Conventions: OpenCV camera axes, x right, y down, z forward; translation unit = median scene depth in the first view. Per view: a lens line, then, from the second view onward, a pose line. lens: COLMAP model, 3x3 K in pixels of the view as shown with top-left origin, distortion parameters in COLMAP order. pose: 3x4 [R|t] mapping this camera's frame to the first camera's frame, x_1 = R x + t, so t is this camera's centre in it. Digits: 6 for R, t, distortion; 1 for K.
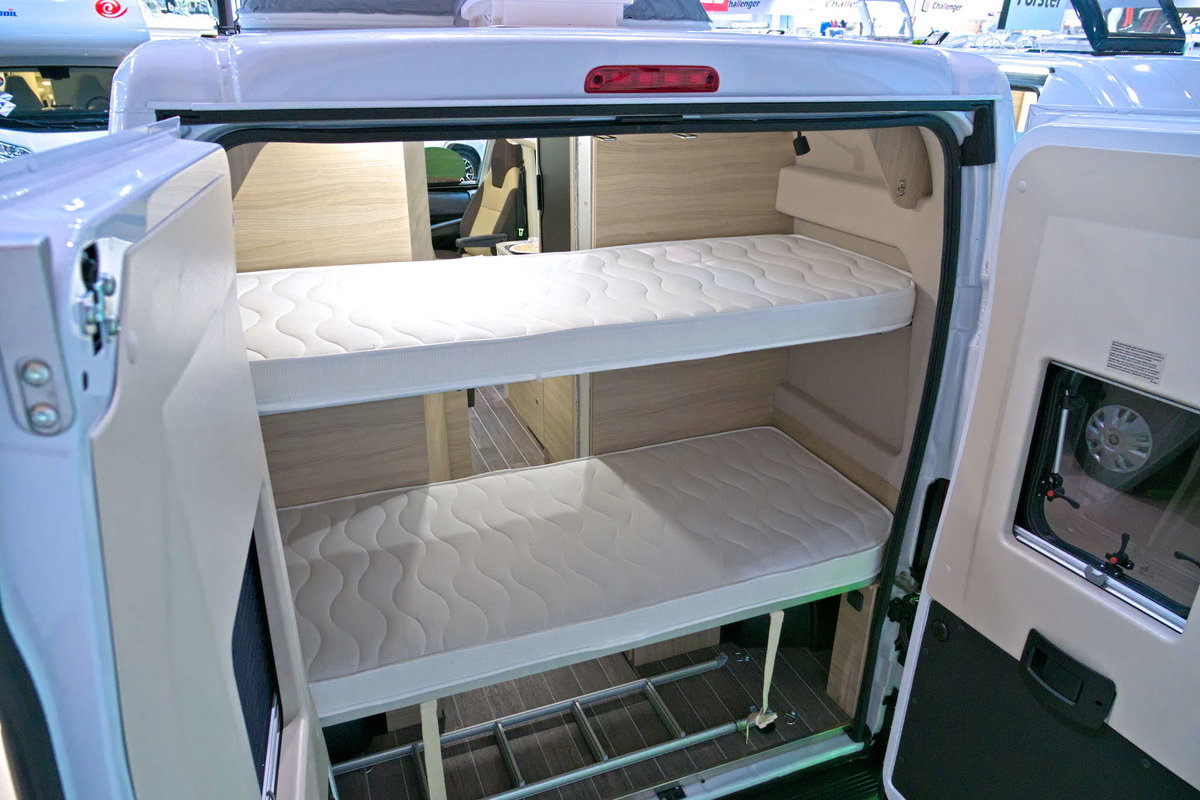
lens RADIAL K [[800.5, 0, 600.6], [0, 800.5, 405.5], [0, 0, 1]] dist [-0.003486, -0.000598]
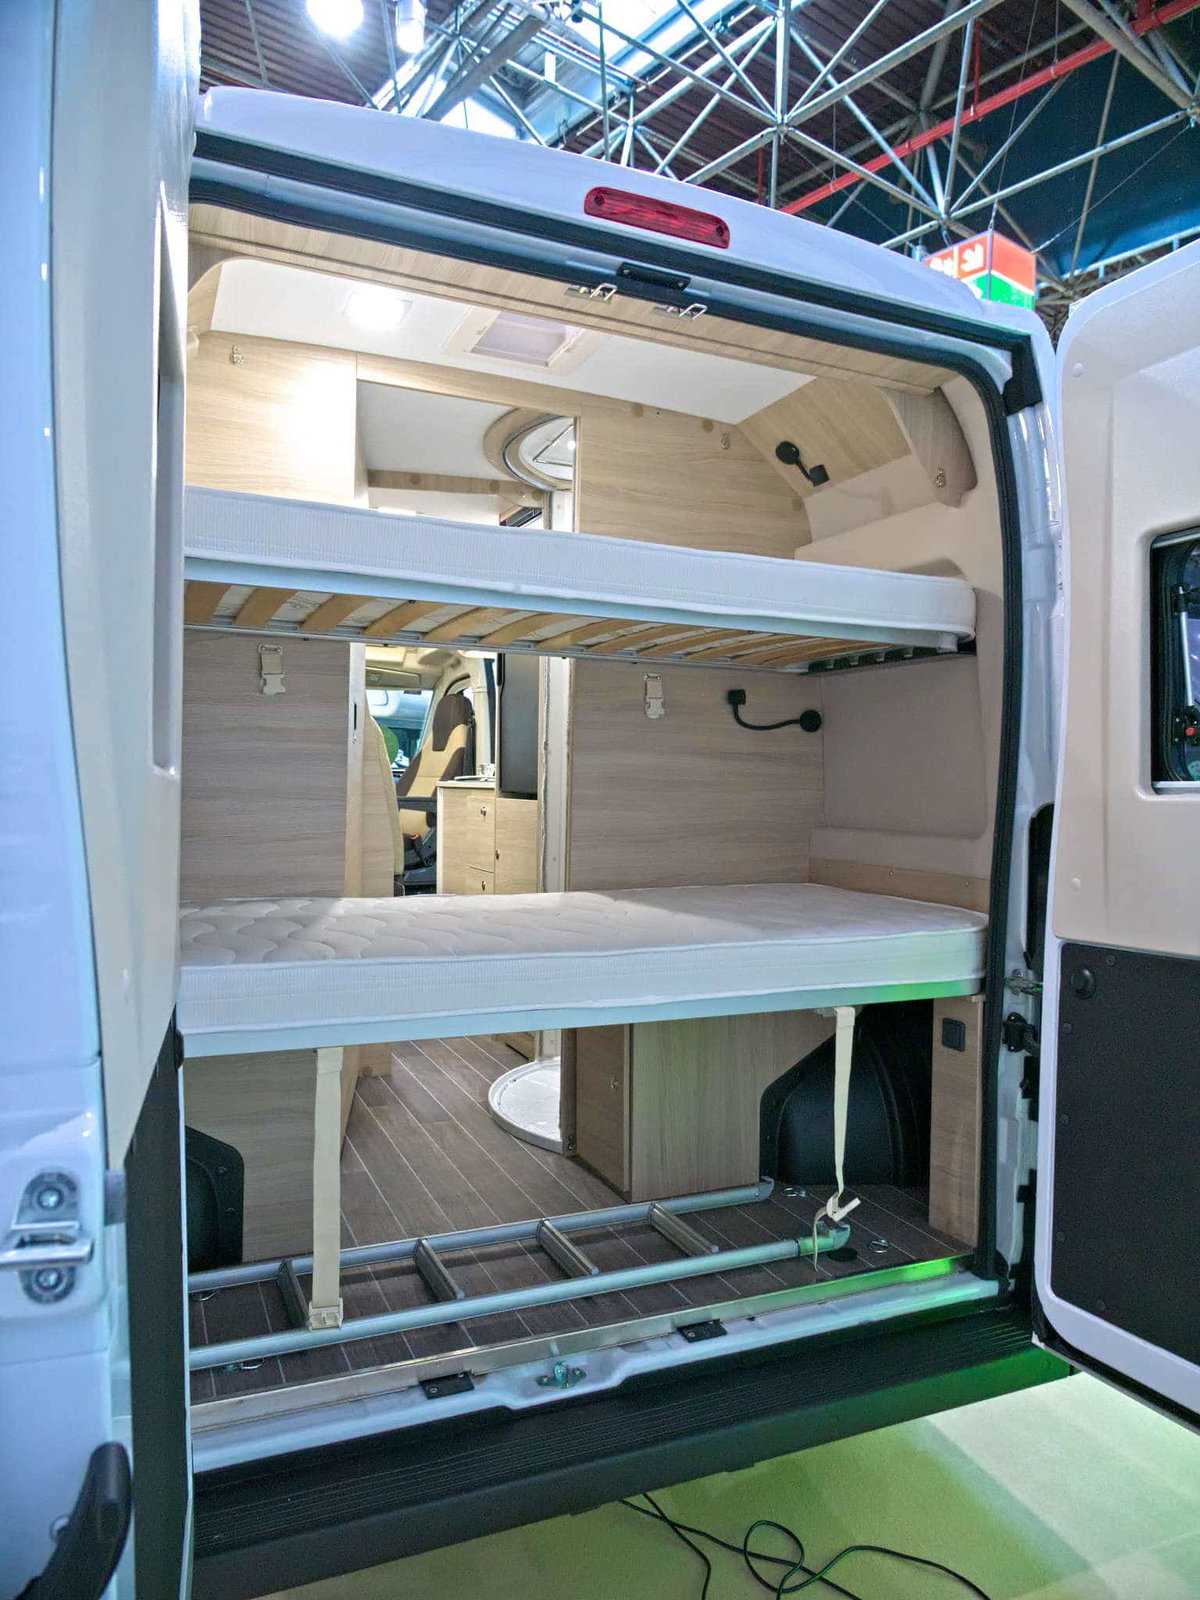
lens RADIAL K [[1053.1, 0, 600.0], [0, 1053.1, 800.0], [0, 0, 1]] dist [-0.002915, -0.001692]
pose [[0.999034, 0.010541, 0.042666, -0.029104], [0.007055, 0.919757, -0.392424, 0.435548], [-0.043379, 0.392346, 0.918794, 0.105457]]
